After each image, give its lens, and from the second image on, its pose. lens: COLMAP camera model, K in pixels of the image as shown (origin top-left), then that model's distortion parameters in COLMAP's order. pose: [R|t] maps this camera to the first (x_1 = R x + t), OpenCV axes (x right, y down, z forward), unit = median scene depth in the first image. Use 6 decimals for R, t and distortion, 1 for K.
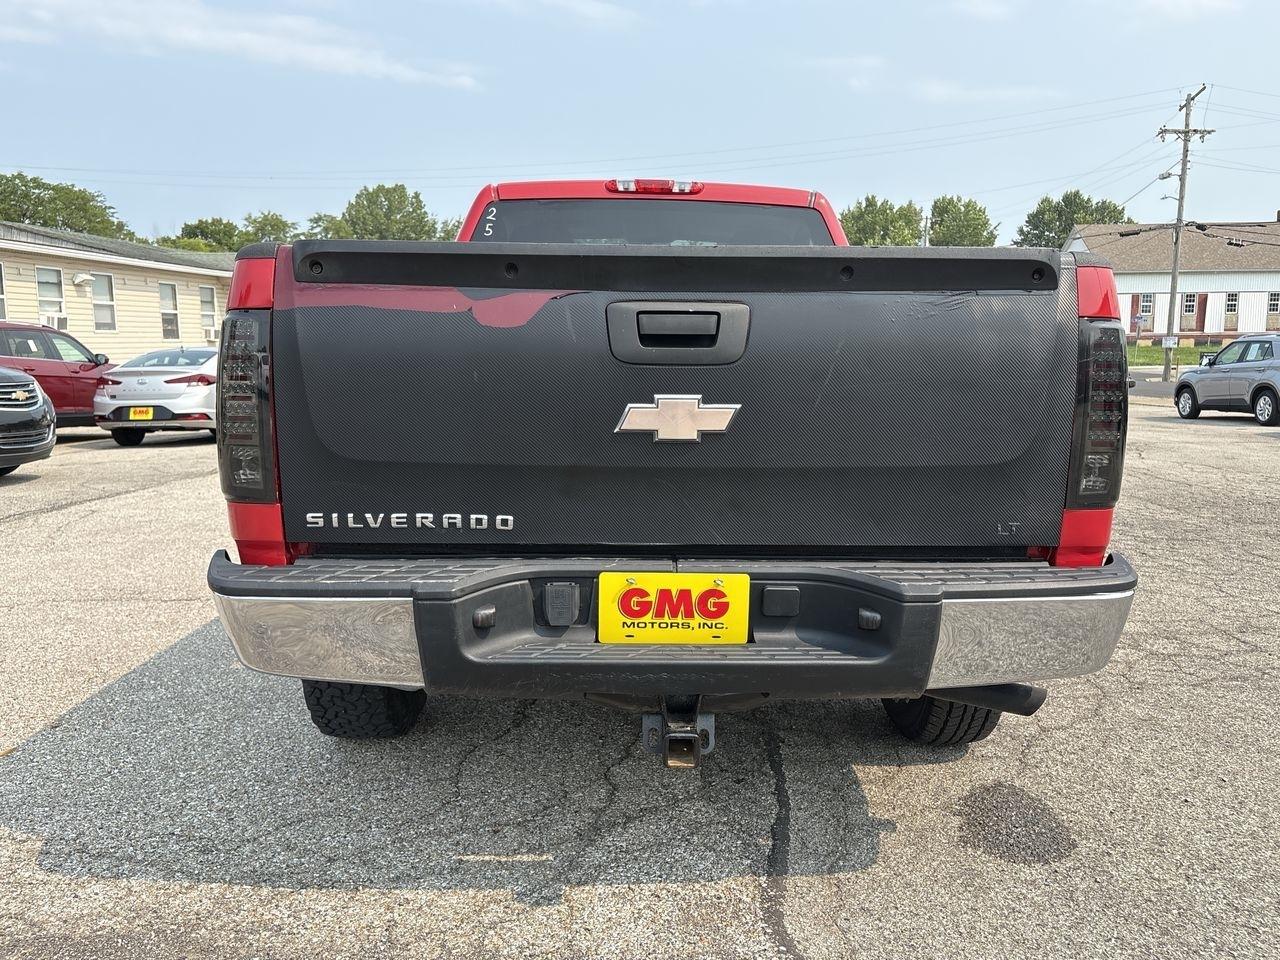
lens RADIAL K [[1034.8, 0, 640.3], [0, 1034.8, 459.2], [0, 0, 1]] dist [0.107153, -0.138690]
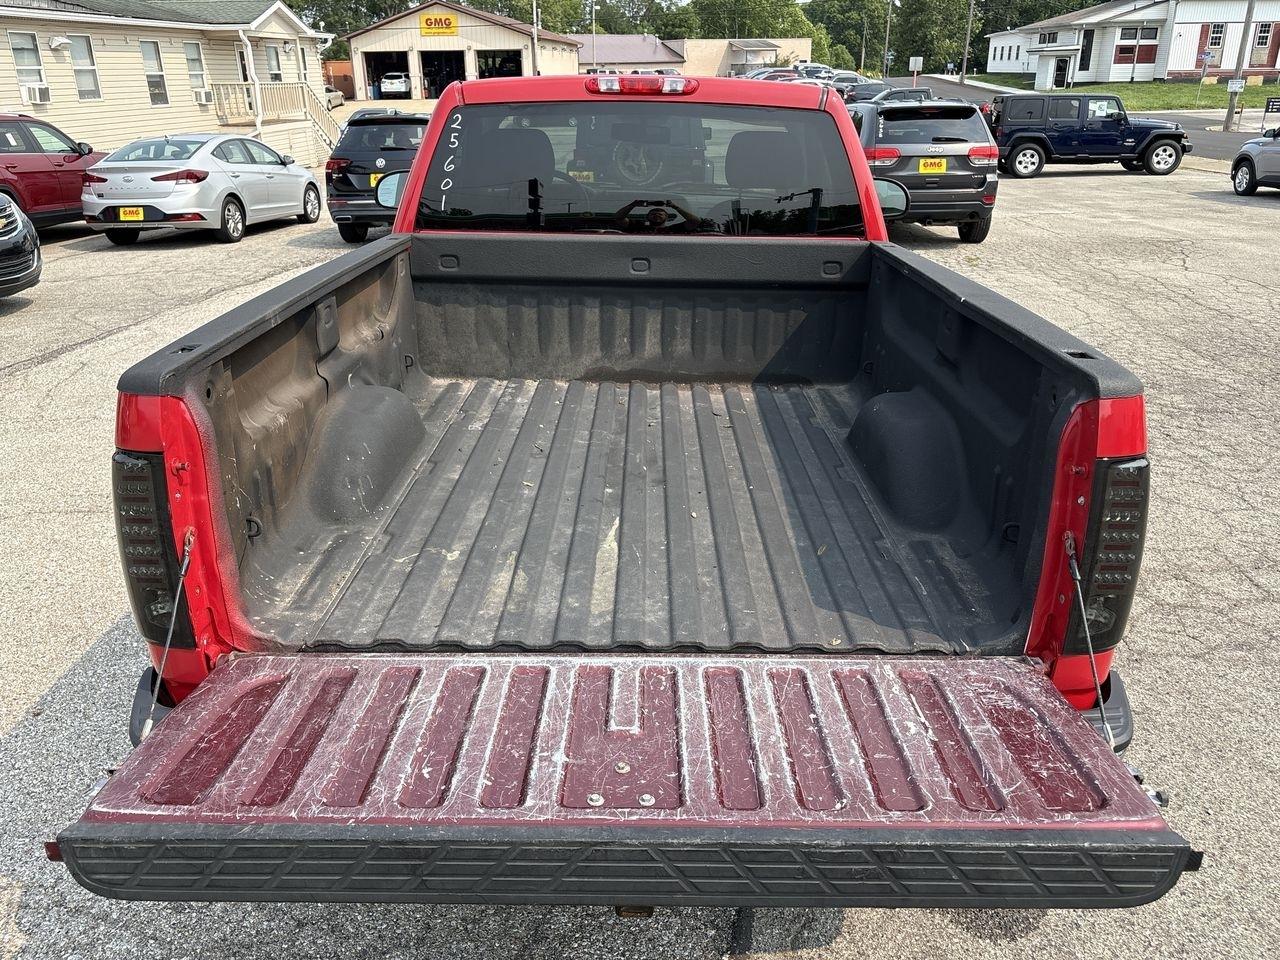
lens RADIAL K [[1034.8, 0, 640.3], [0, 1034.8, 459.2], [0, 0, 1]] dist [0.107153, -0.138690]
pose [[0.999663, -0.000466, -0.025968, 0.072384], [0.006900, 0.968674, 0.248241, -0.367978], [0.025039, -0.248336, 0.968350, 0.169312]]
